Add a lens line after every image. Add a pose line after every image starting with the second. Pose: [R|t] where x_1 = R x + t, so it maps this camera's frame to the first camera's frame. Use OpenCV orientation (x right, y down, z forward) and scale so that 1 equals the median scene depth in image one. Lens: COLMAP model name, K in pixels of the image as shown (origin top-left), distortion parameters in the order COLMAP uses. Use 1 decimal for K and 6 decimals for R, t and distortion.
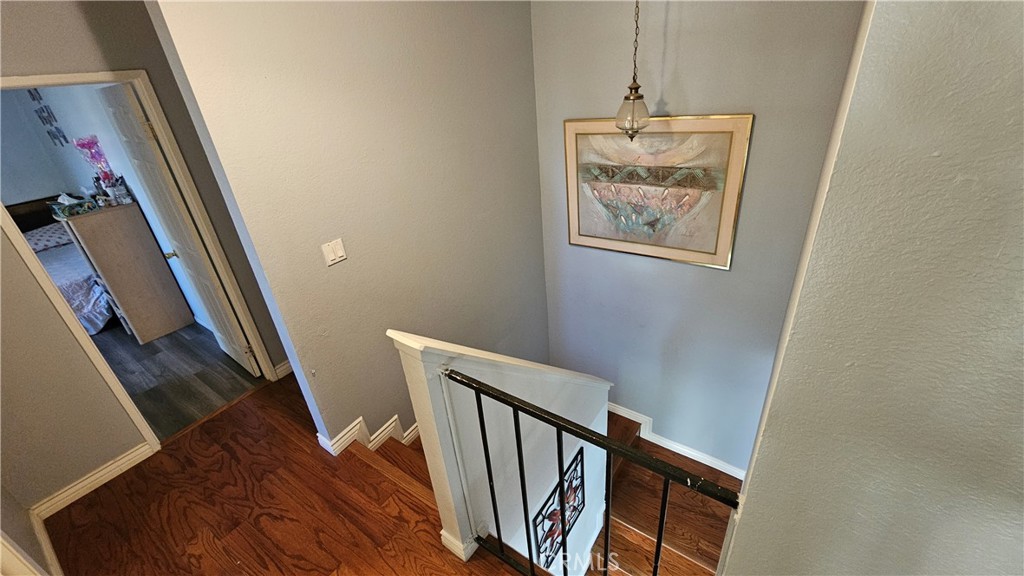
lens RADIAL K [[420.4, 0, 509.7], [0, 420.4, 285.3], [0, 0, 1]] dist [-0.001103, 0.000547]
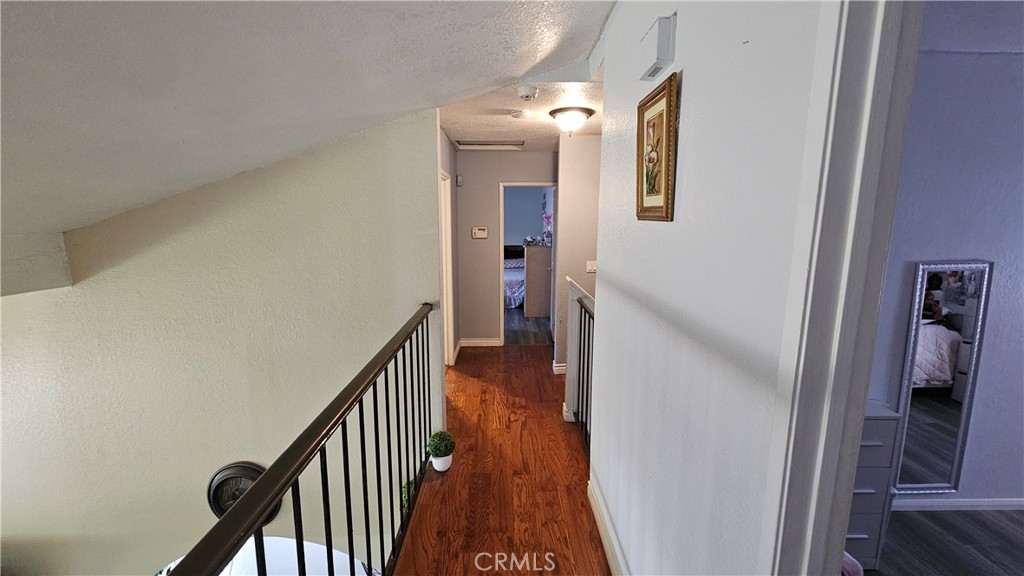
lens RADIAL K [[420.4, 0, 511.7], [0, 420.4, 285.3], [0, 0, 1]] dist [-0.001103, 0.000547]
pose [[0.587424, 0.208065, -0.782076, 0.664864], [-0.416512, 0.906296, -0.071734, 0.215888], [0.693867, 0.367882, 0.619041, -0.322172]]
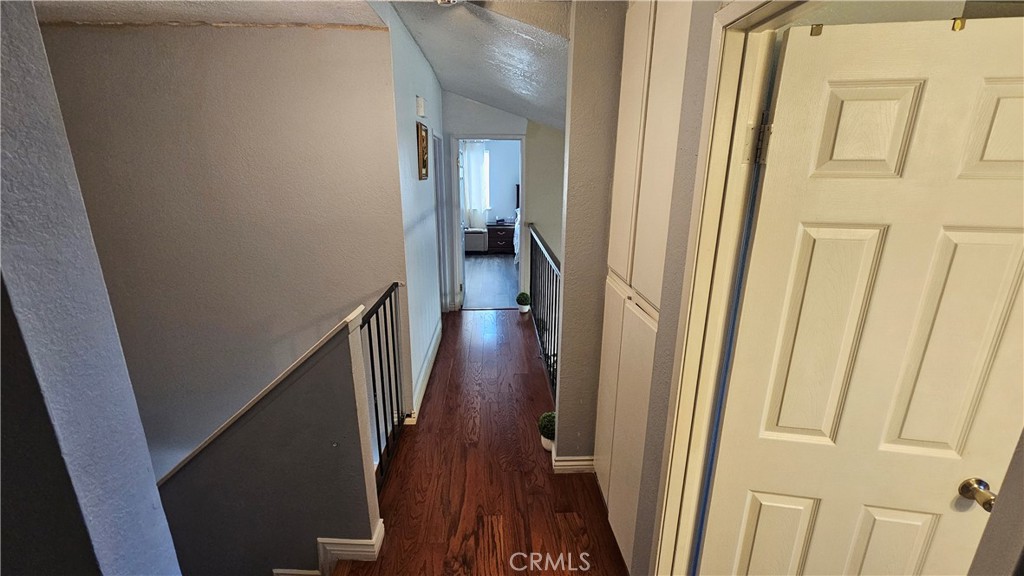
lens RADIAL K [[420.4, 0, 510.4], [0, 420.4, 286.8], [0, 0, 1]] dist [-0.001103, 0.000547]
pose [[-0.605420, -0.133527, 0.784625, -0.680418], [0.407908, 0.794457, 0.449944, -0.131636], [-0.683431, 0.592460, -0.426513, 0.540379]]
